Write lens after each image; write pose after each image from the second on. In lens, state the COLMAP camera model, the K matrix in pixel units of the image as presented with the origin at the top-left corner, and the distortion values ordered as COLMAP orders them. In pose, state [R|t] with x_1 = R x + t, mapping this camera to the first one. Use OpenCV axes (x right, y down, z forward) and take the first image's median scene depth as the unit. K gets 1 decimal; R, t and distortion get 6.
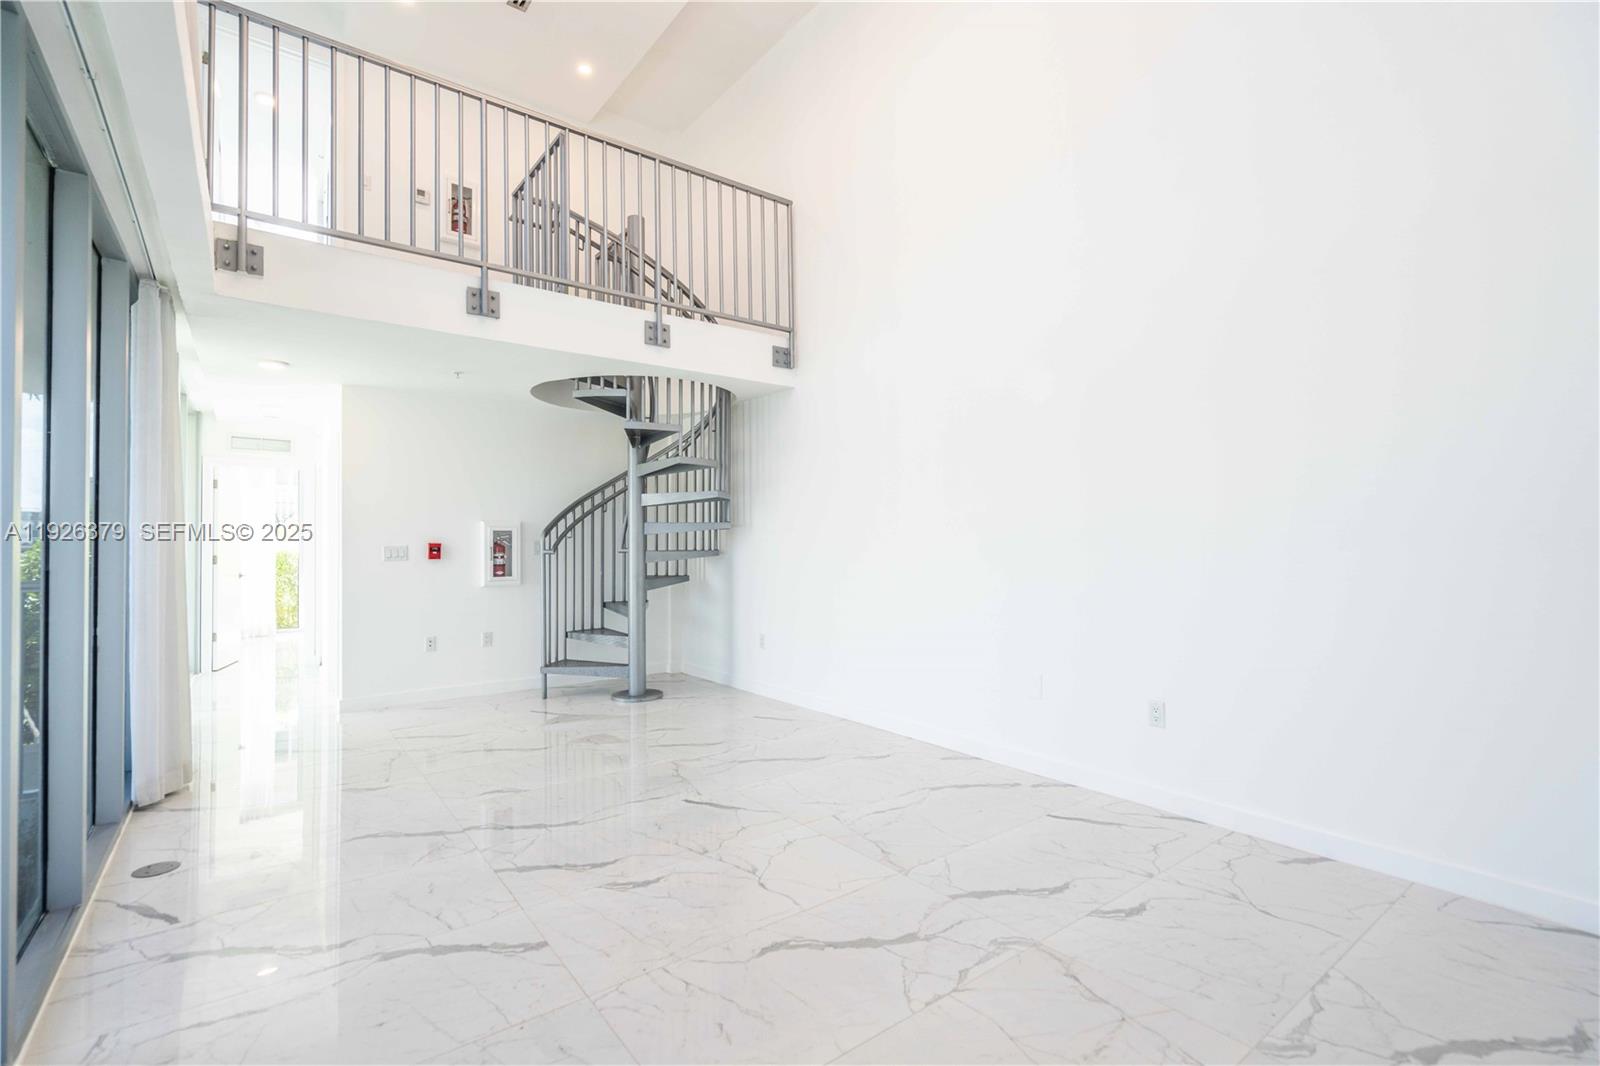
lens RADIAL K [[733.0, 0, 800.0], [0, 733.0, 533.0], [0, 0, 1]] dist [0.041452, 0.000162]
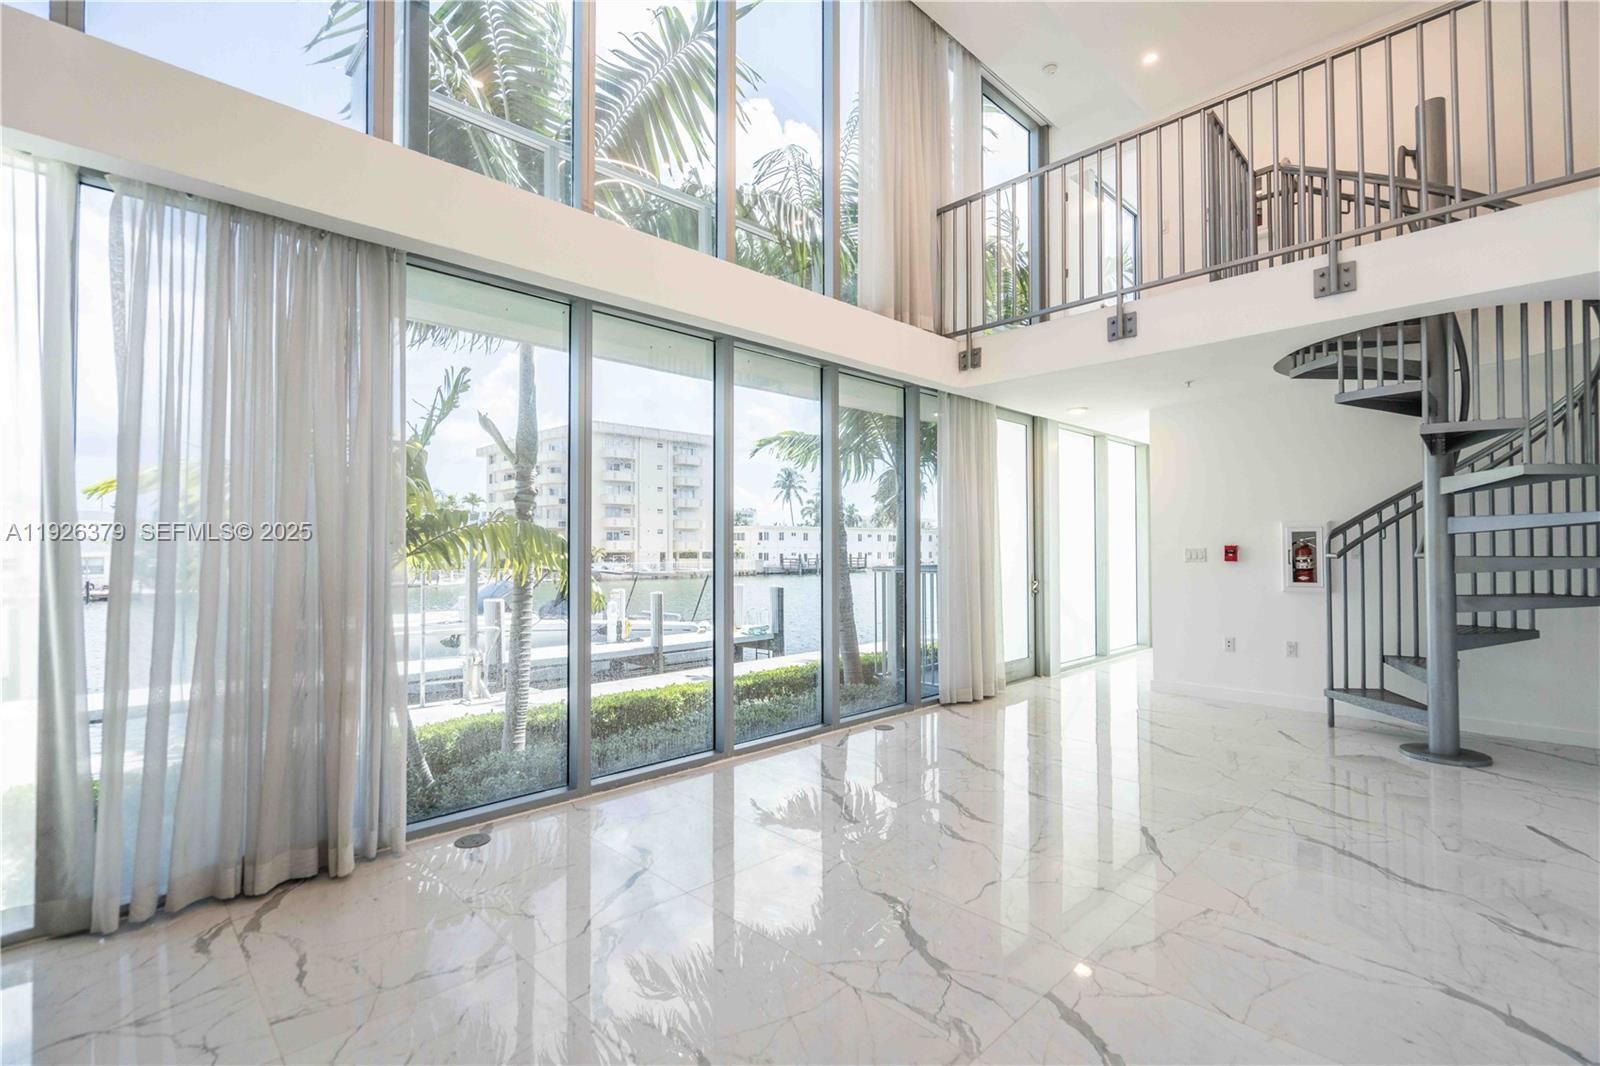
lens RADIAL K [[734.4, 0, 816.1], [0, 734.4, 528.2], [0, 0, 1]] dist [0.002123, 0.000463]
pose [[0.134162, -0.022373, -0.990707, 0.432684], [0.010289, 0.999723, -0.021183, 0.005329], [0.990906, -0.007352, 0.134355, 0.297569]]
